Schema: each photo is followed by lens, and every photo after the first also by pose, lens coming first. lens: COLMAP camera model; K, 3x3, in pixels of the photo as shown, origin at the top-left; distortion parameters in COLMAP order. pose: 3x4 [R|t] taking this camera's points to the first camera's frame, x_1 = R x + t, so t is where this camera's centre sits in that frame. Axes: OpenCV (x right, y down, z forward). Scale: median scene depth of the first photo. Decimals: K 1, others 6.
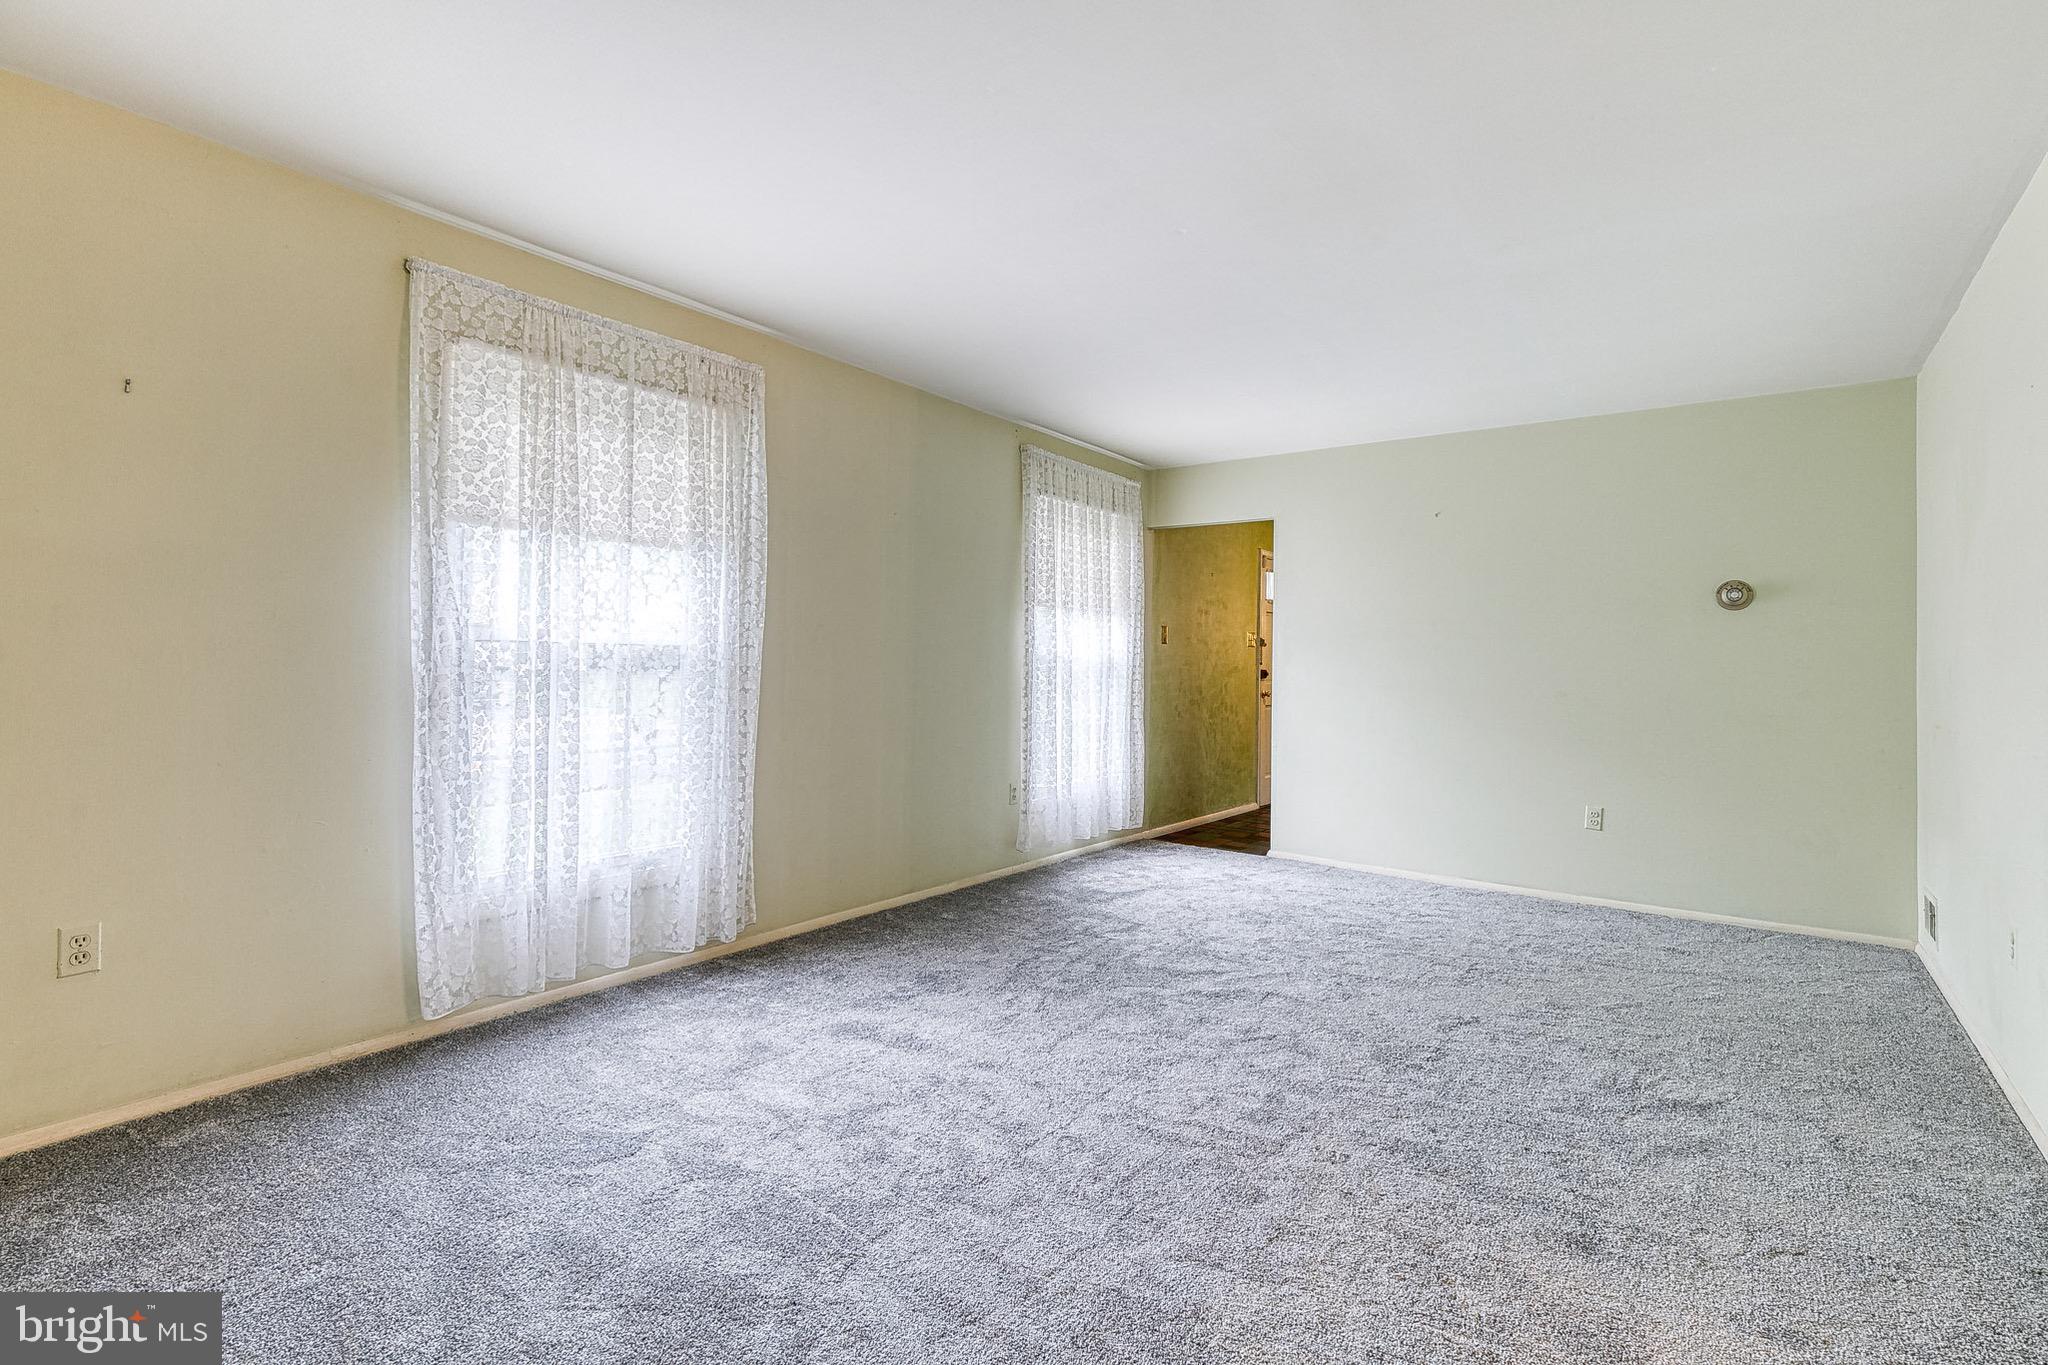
lens RADIAL K [[932.8, 0, 1043.8], [0, 932.8, 639.4], [0, 0, 1]] dist [0.011180, -0.002258]
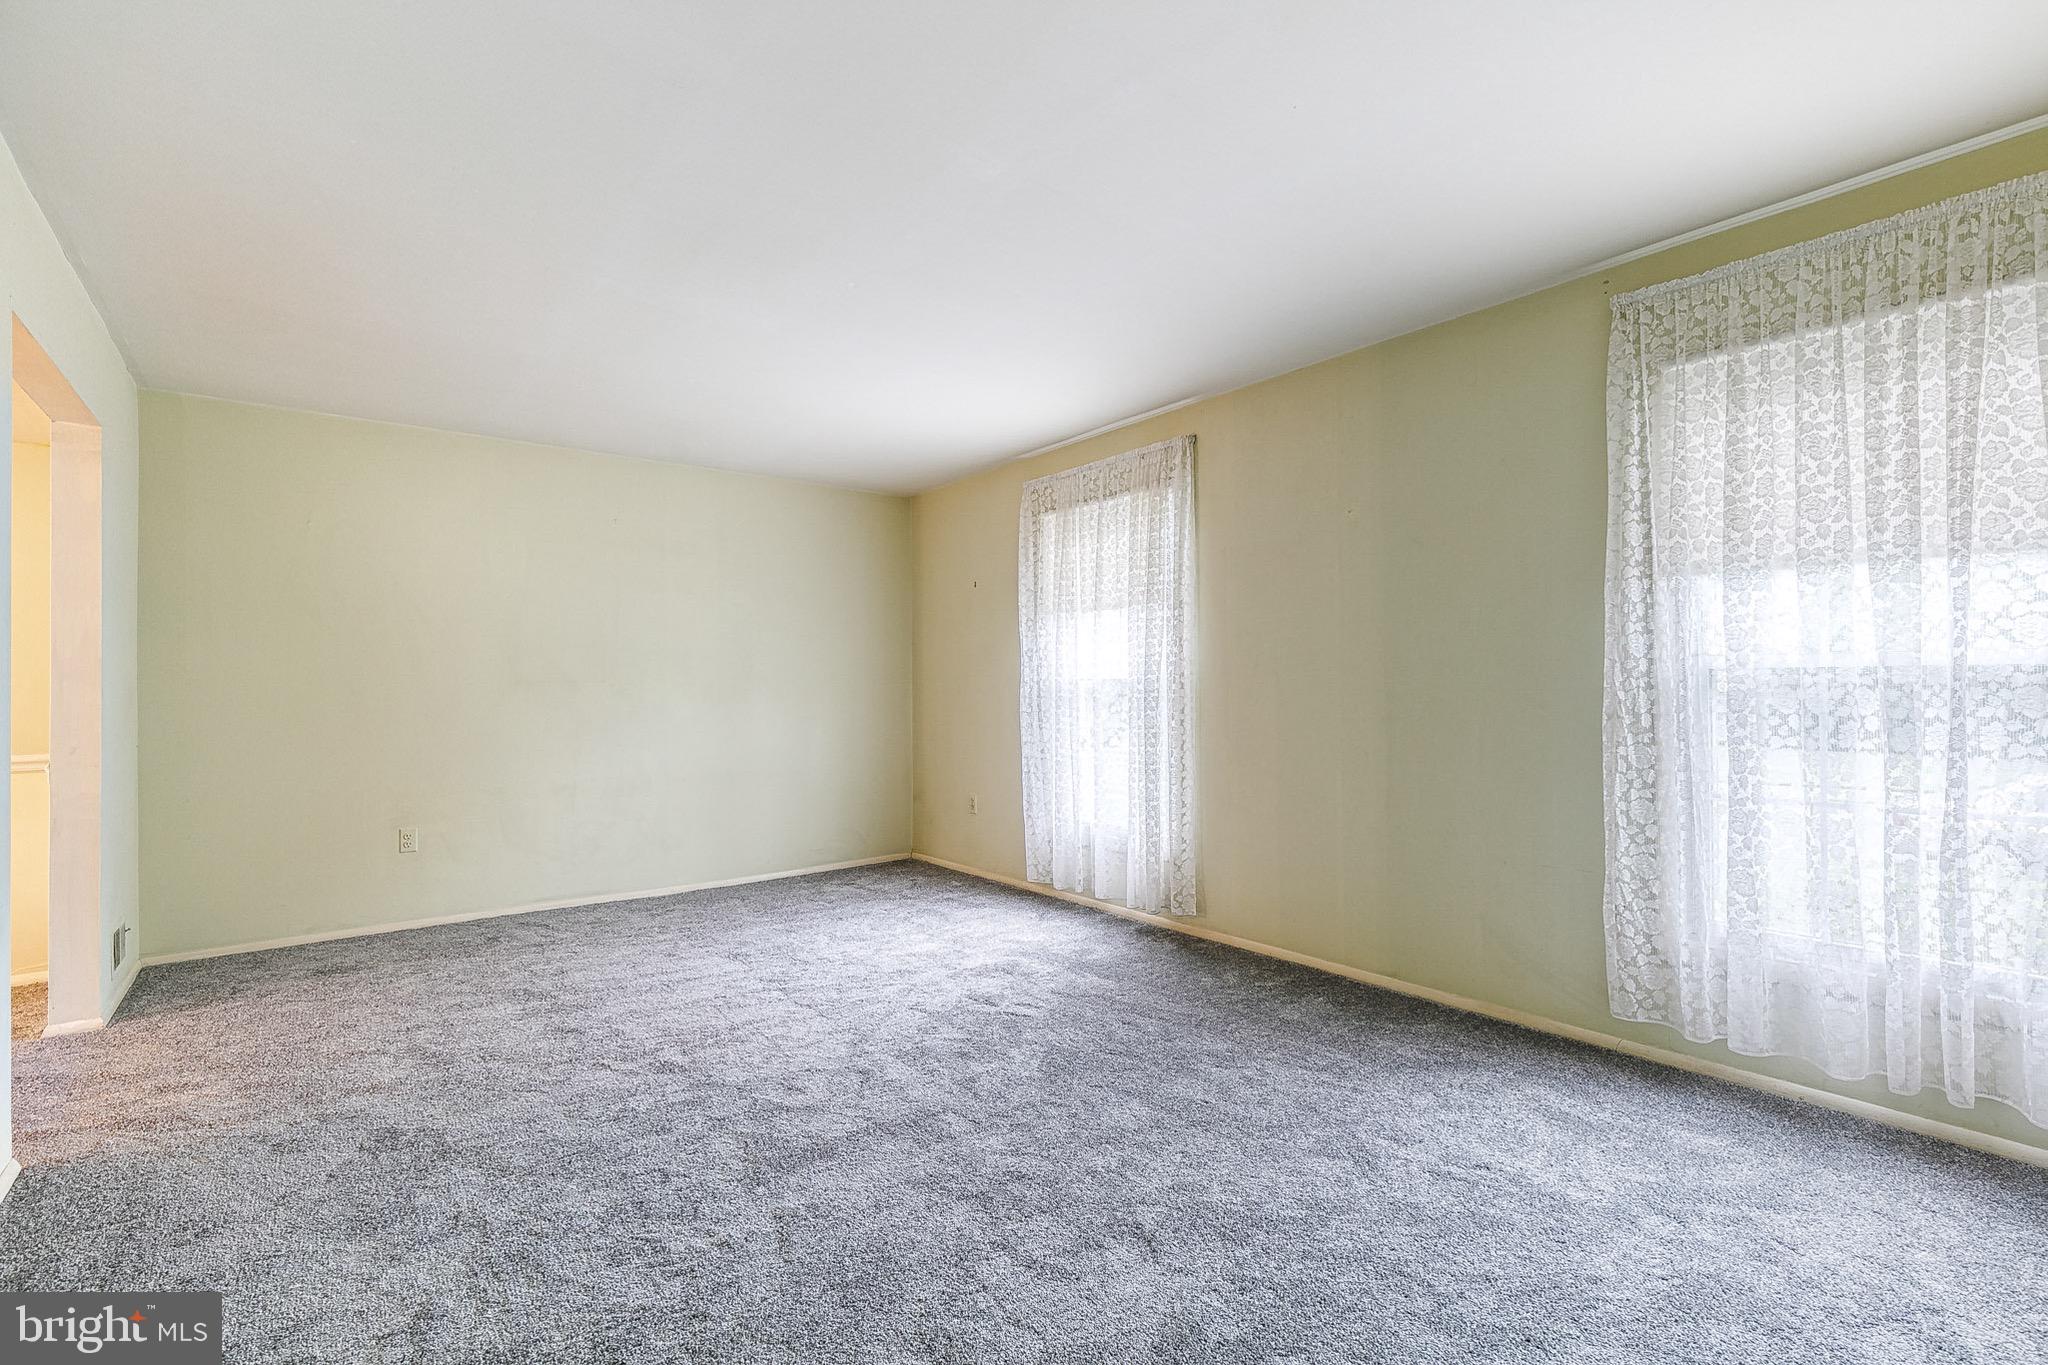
lens RADIAL K [[932.8, 0, 1044.6], [0, 932.8, 691.0], [0, 0, 1]] dist [0.011180, -0.002258]
pose [[-0.264295, -0.009506, -0.964395, 0.715506], [0.025473, 0.999534, -0.016833, 0.033173], [0.964105, -0.029015, -0.263929, 0.946475]]
